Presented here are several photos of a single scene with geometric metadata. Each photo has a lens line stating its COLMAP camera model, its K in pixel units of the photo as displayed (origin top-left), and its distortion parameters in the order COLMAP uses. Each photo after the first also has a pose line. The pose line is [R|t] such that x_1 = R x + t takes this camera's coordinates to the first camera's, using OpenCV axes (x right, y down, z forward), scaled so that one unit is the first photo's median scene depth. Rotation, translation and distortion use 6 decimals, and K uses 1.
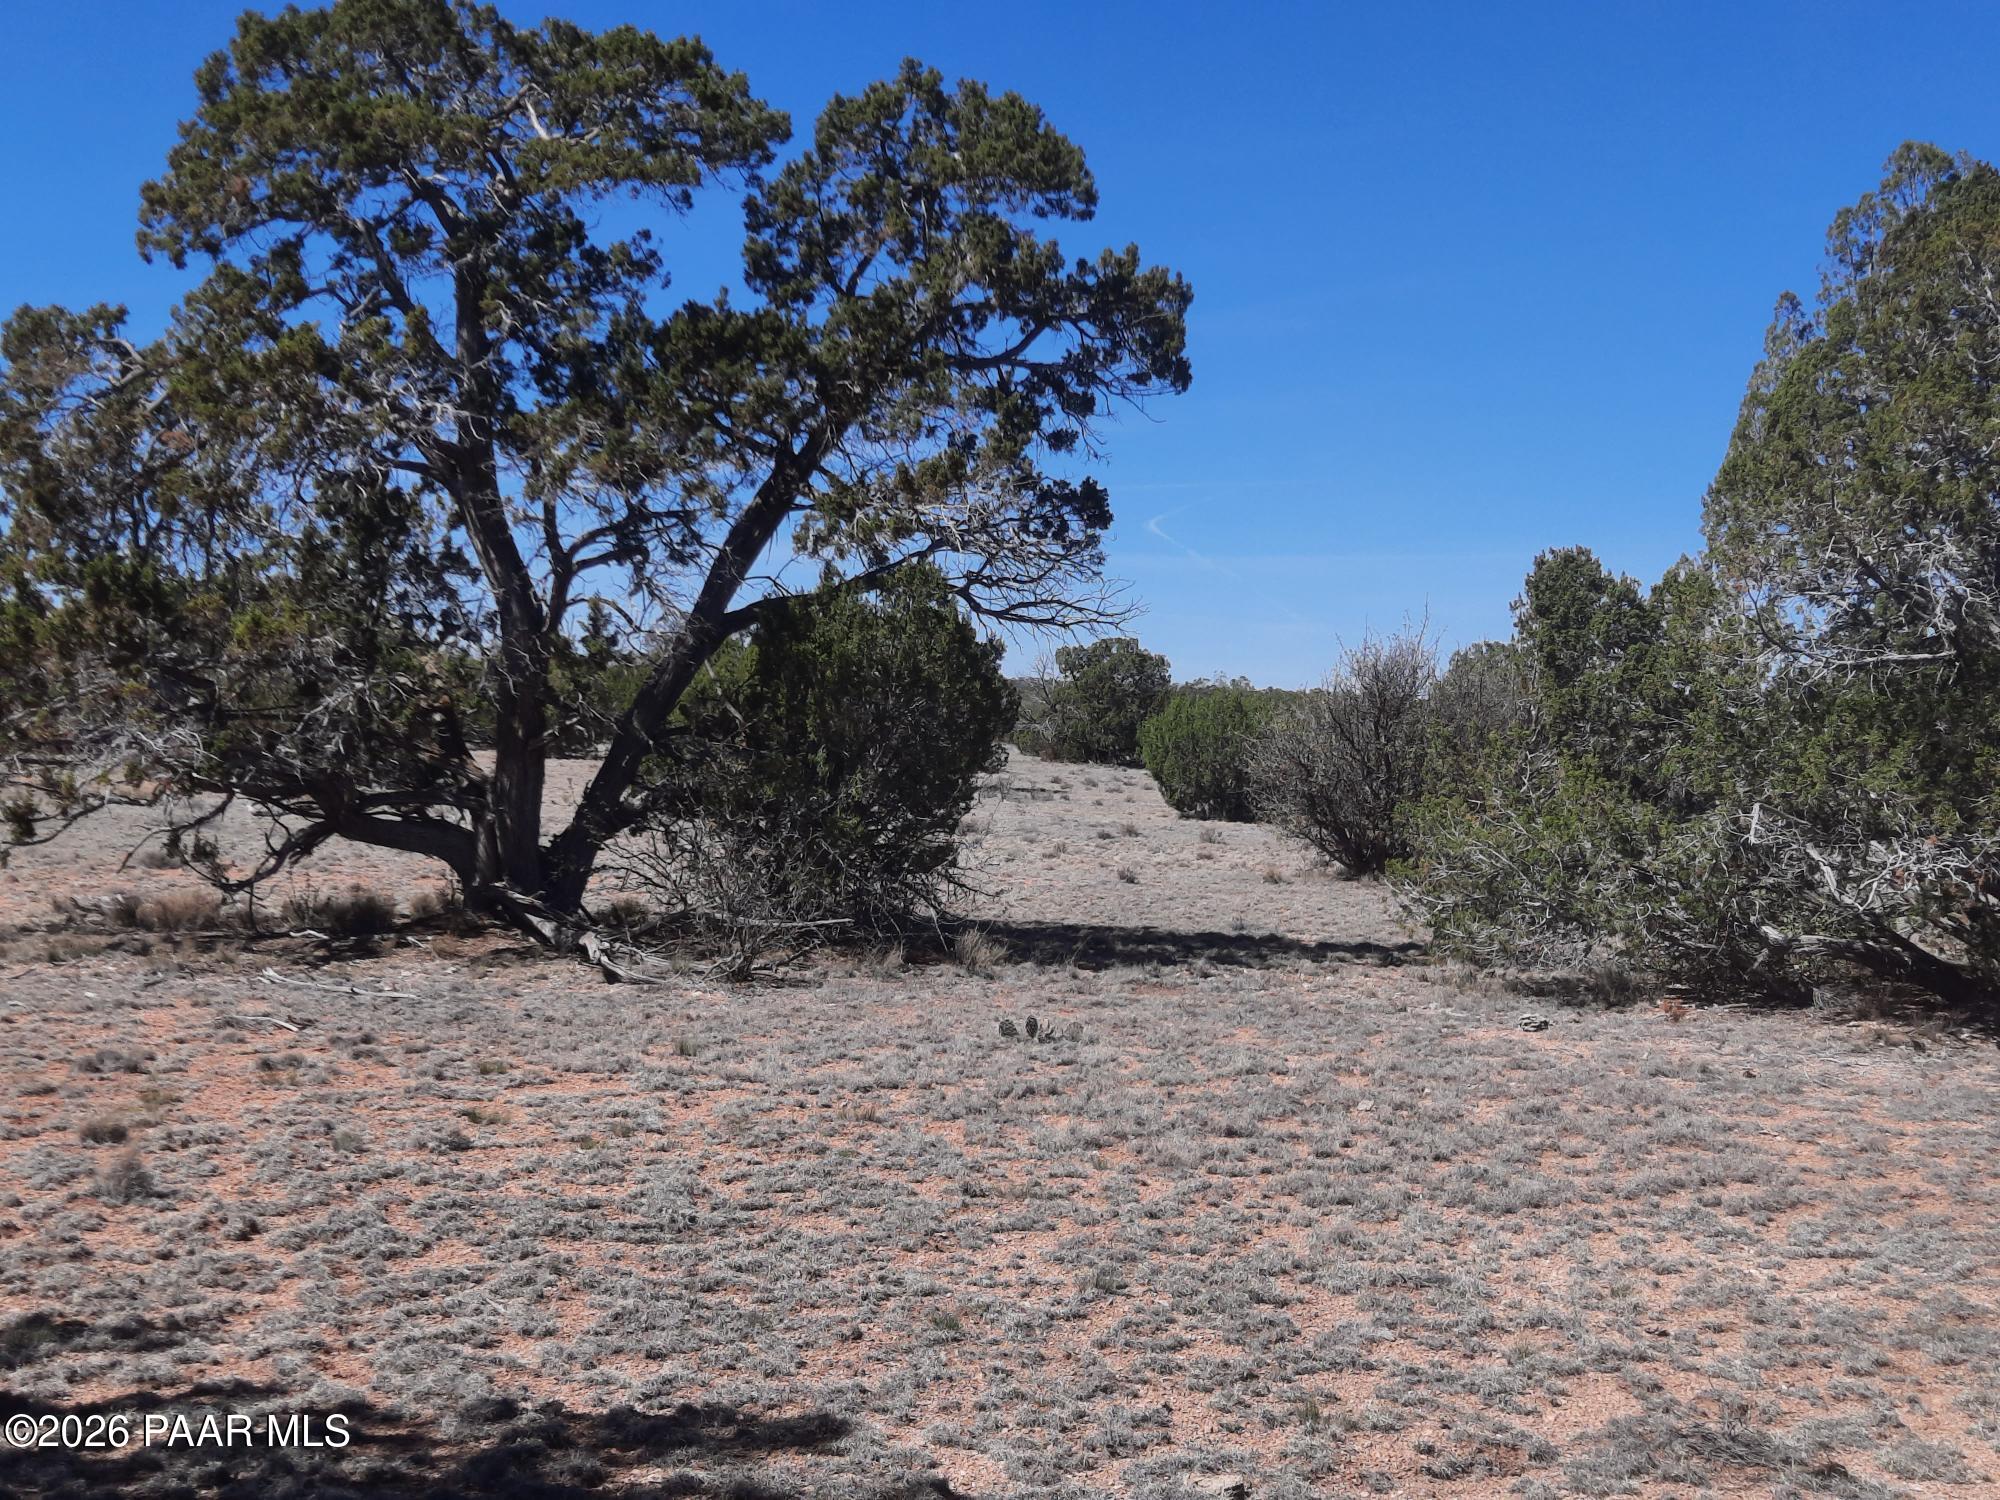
lens RADIAL K [[1498.6, 0, 1010.5], [0, 1498.6, 758.6], [0, 0, 1]] dist [0.013319, -0.002087]
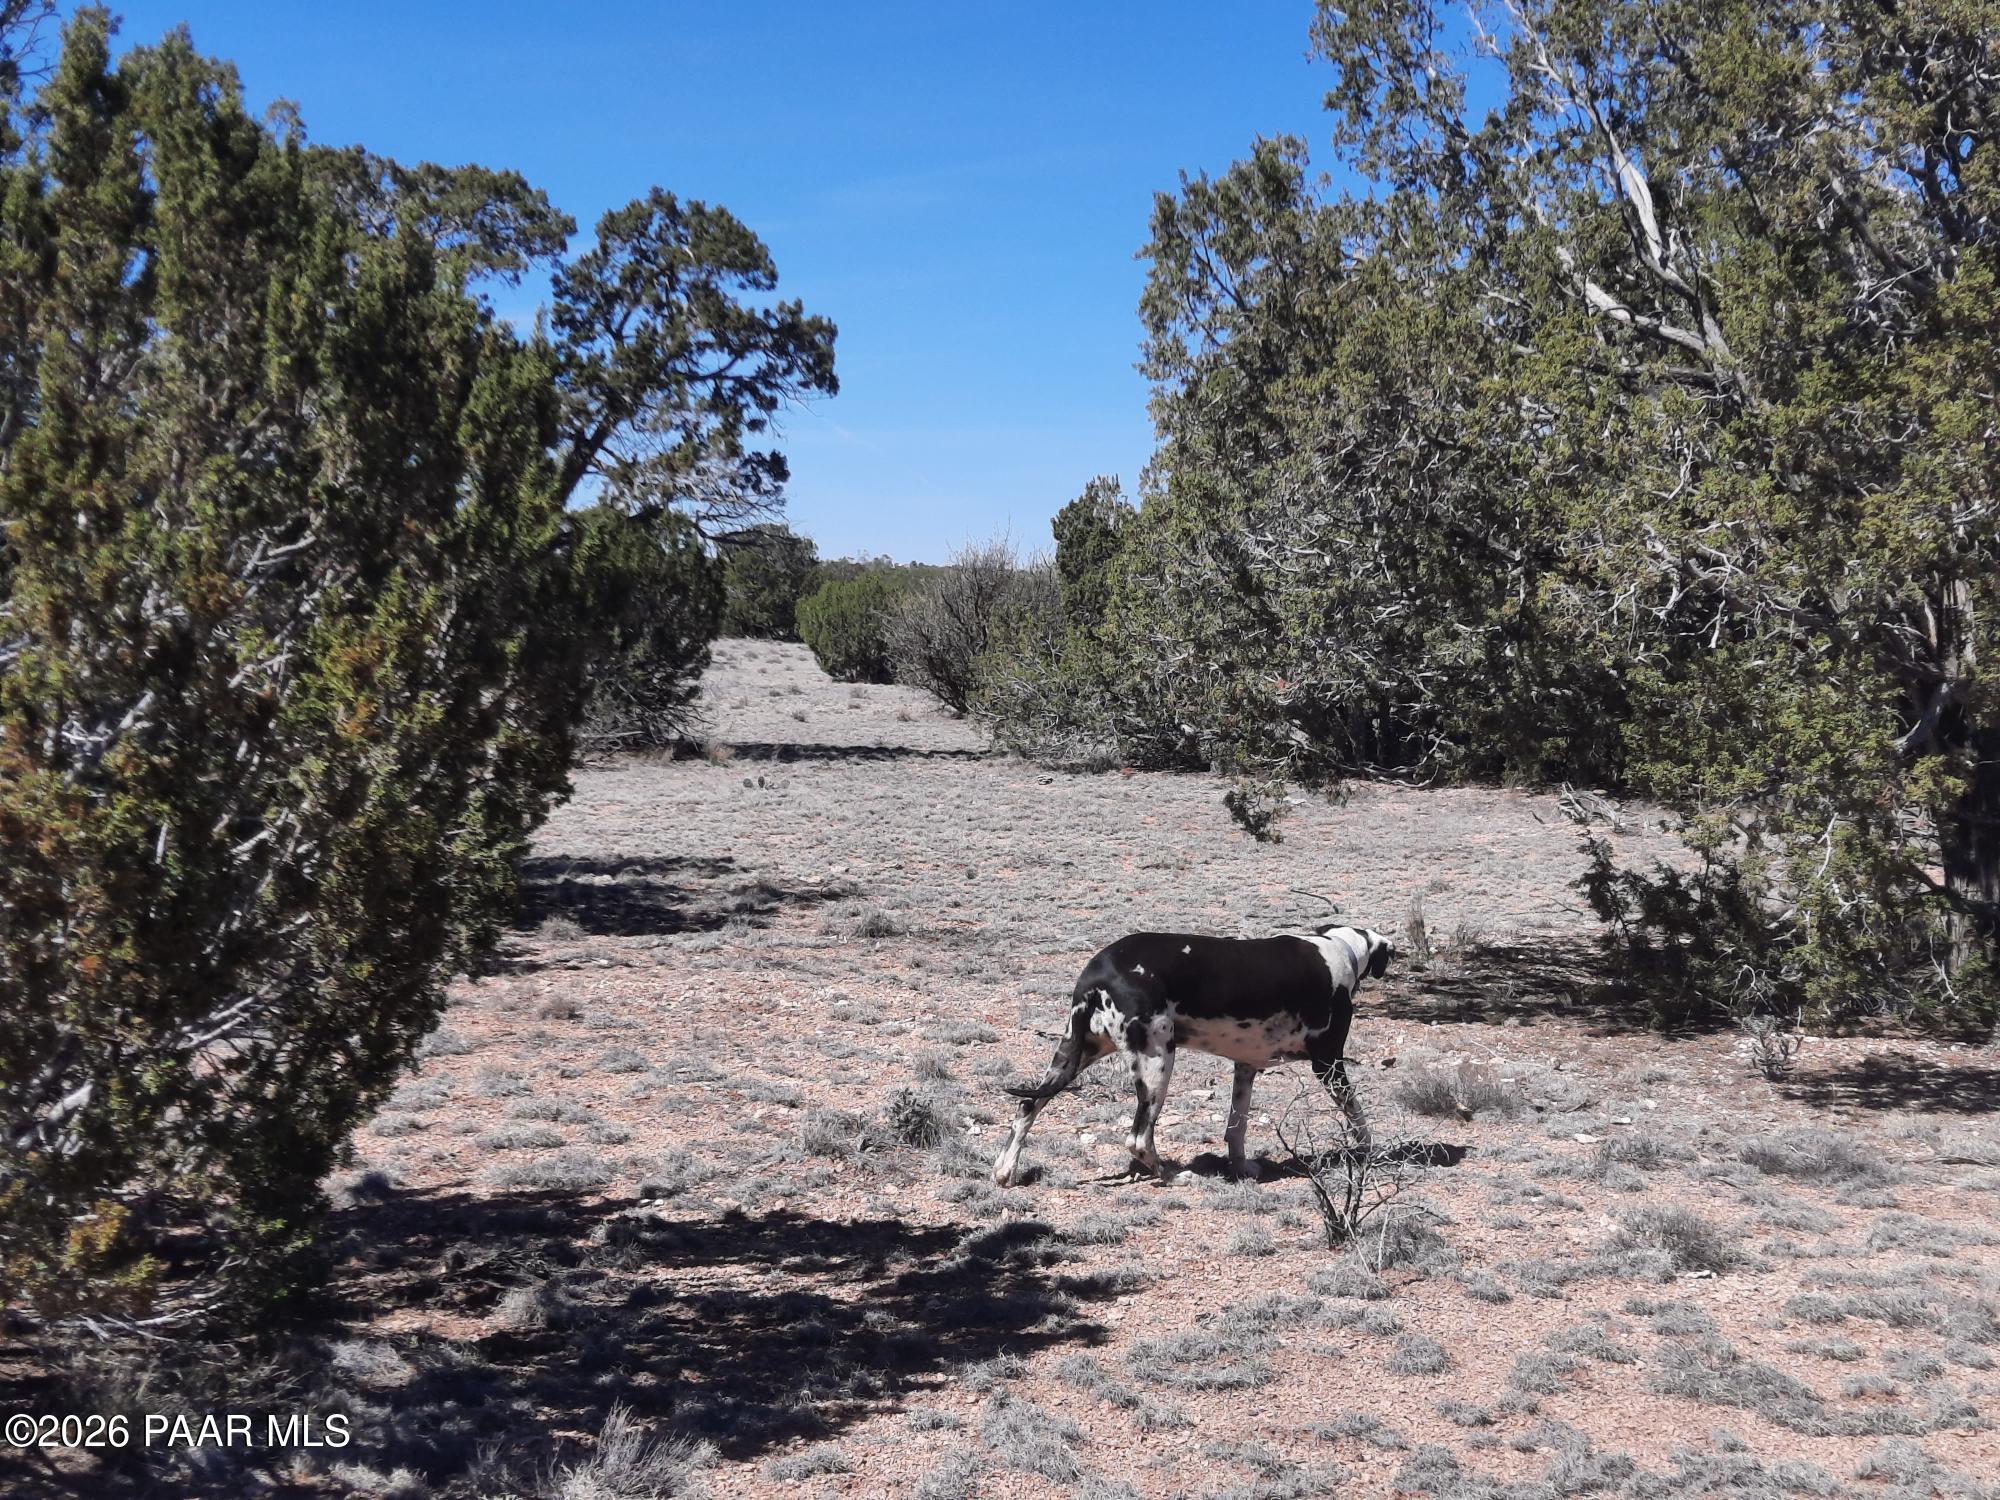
lens RADIAL K [[1498.6, 0, 1014.5], [0, 1498.6, 749.4], [0, 0, 1]] dist [0.013319, -0.002087]
pose [[0.971807, -0.032971, 0.233459, -0.083034], [0.014881, 0.996777, 0.078828, 0.002636], [-0.235306, -0.073132, 0.969166, -0.614825]]
